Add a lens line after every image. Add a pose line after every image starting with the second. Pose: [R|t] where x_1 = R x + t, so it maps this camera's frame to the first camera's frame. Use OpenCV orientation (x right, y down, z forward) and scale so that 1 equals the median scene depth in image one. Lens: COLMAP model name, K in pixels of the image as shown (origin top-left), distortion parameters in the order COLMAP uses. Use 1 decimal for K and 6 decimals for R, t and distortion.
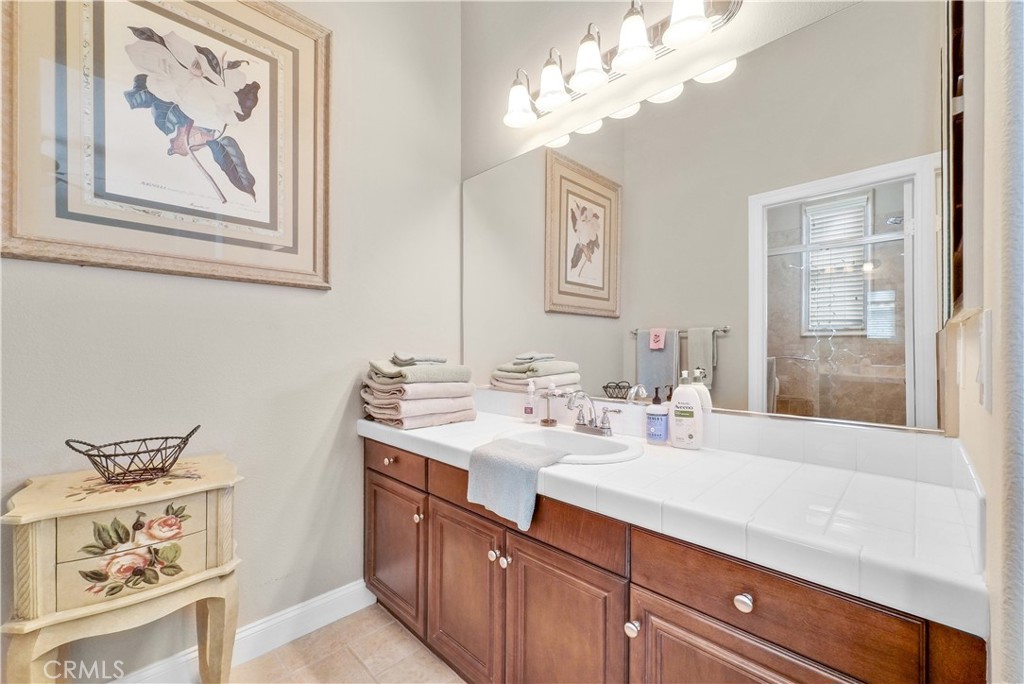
lens RADIAL K [[416.9, 0, 511.0], [0, 416.9, 345.6], [0, 0, 1]] dist [-0.000985, 0.000010]
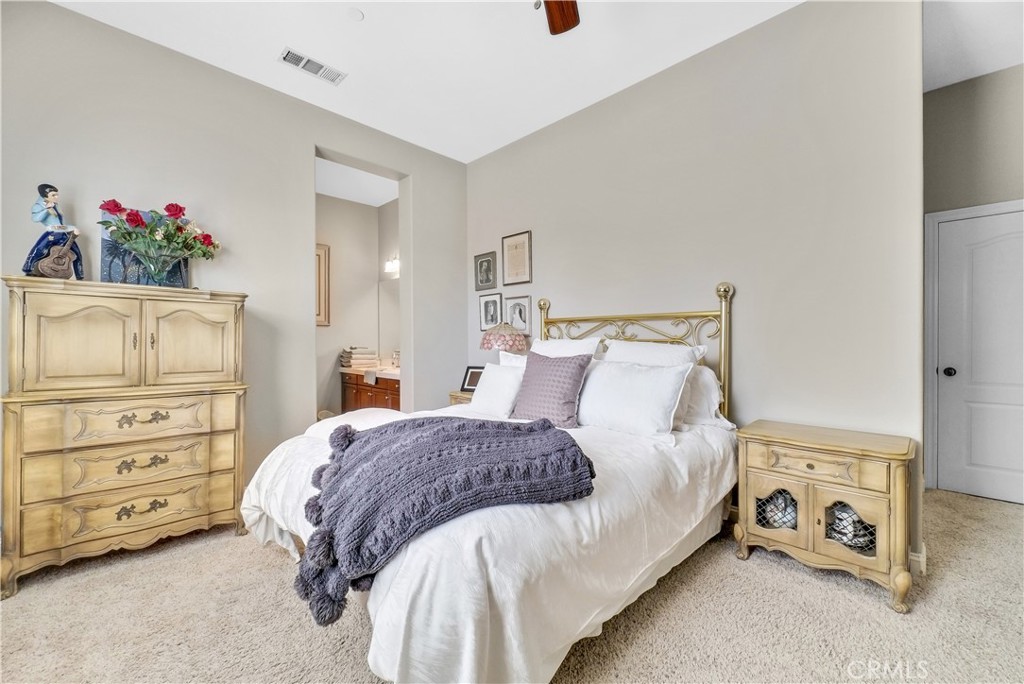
lens RADIAL K [[416.9, 0, 513.1], [0, 416.9, 340.5], [0, 0, 1]] dist [-0.000985, 0.000010]
pose [[0.999898, -0.005690, -0.013089, 1.050662], [0.005760, 0.999969, 0.005294, -0.031815], [0.013059, -0.005369, 0.999900, -2.263896]]
